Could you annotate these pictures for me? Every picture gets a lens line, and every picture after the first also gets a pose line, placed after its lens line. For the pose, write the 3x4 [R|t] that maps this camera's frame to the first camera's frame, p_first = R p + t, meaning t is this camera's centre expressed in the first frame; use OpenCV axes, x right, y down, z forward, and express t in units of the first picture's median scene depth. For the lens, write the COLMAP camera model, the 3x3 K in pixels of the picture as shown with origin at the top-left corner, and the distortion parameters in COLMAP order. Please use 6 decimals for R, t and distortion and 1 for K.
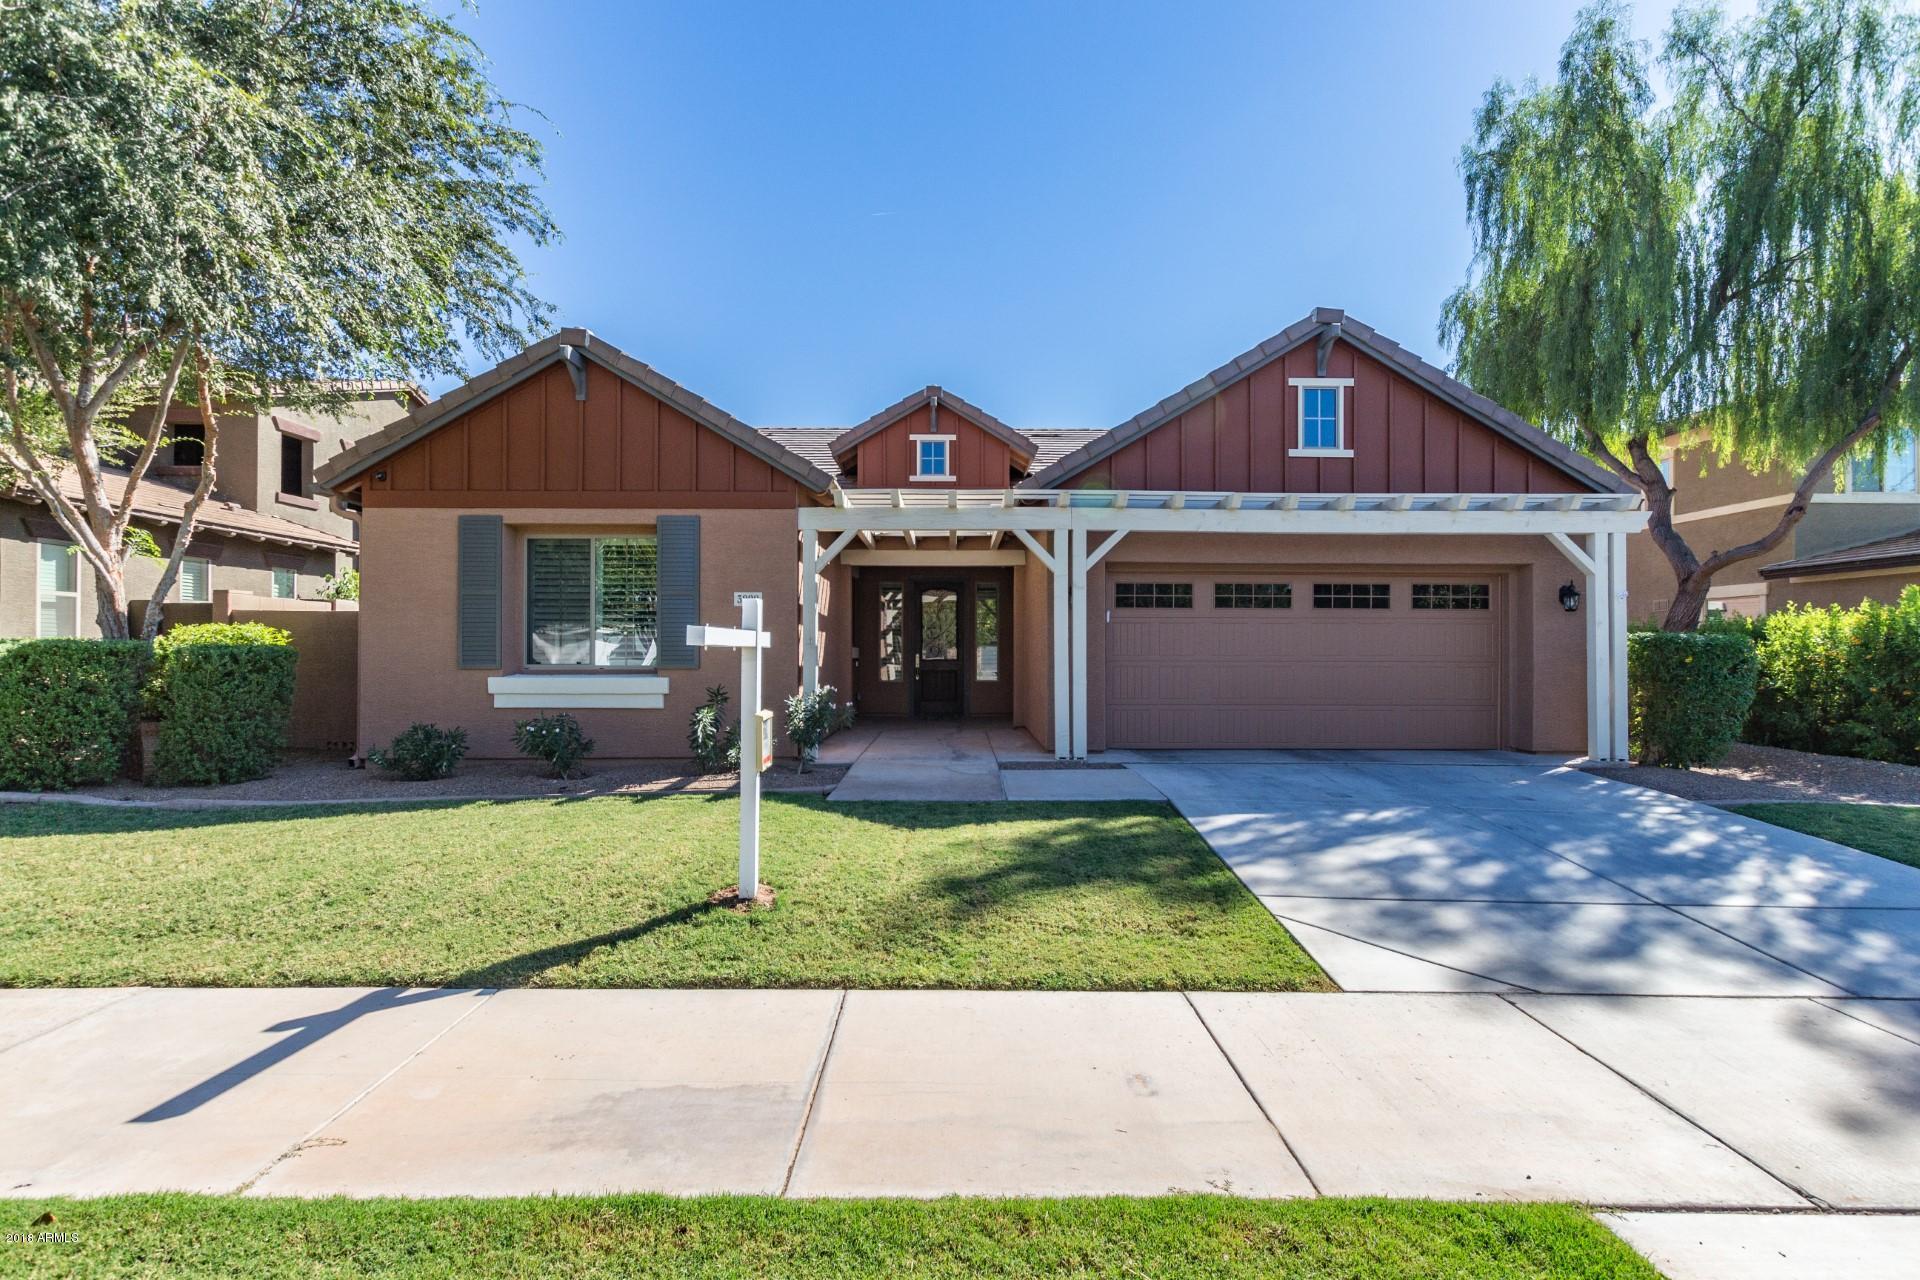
lens RADIAL K [[862.8, 0, 965.0], [0, 862.8, 643.4], [0, 0, 1]] dist [0.002024, -0.000910]
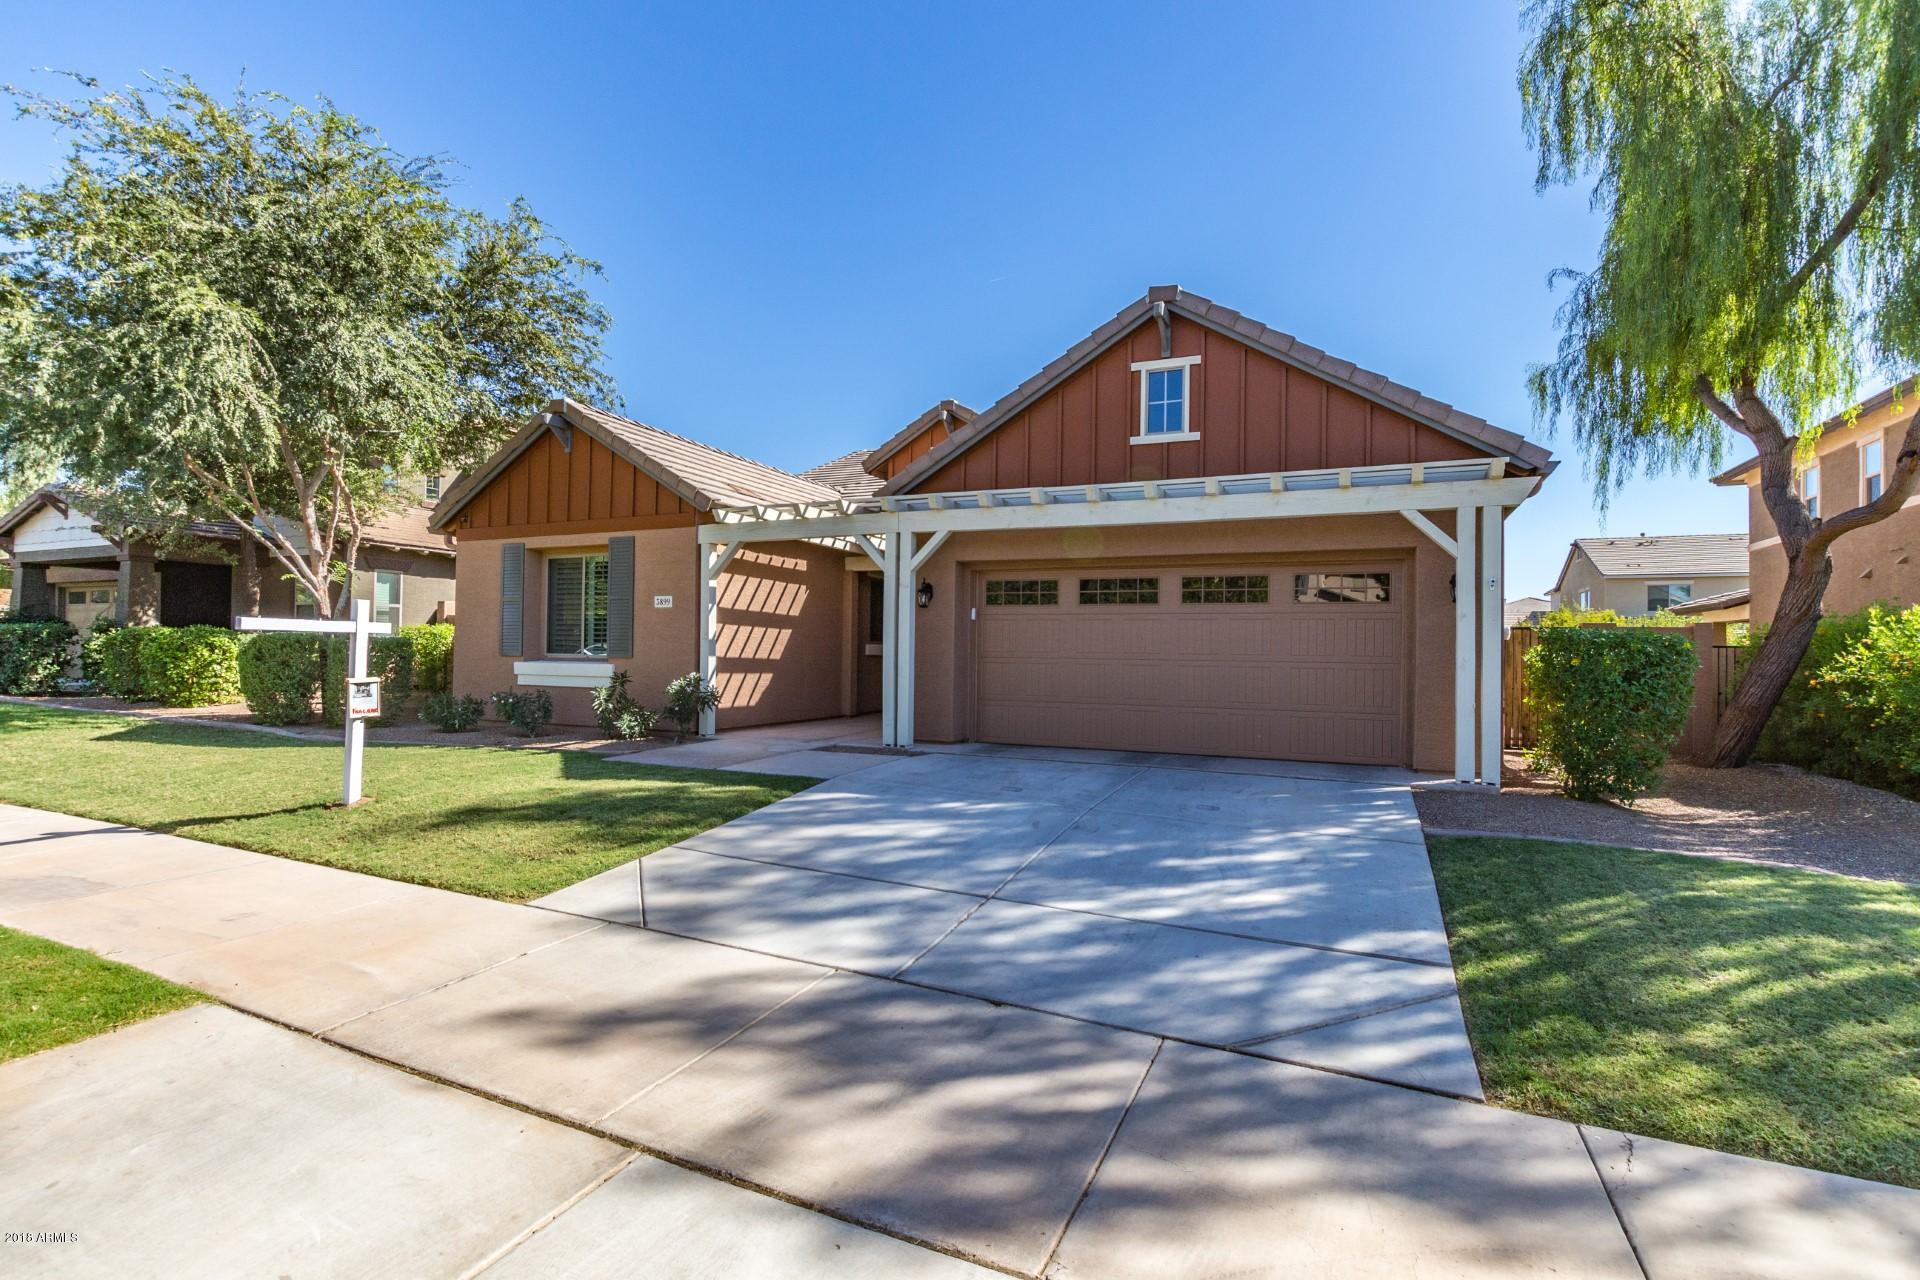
lens RADIAL K [[893.5, 0, 960.0], [0, 893.5, 640.0], [0, 0, 1]] dist [0.000870, -0.000889]
pose [[0.904724, 0.005481, -0.425963, 0.655113], [-0.006182, 0.999981, -0.000264, 0.000994], [0.425954, 0.002873, 0.904740, 0.024673]]
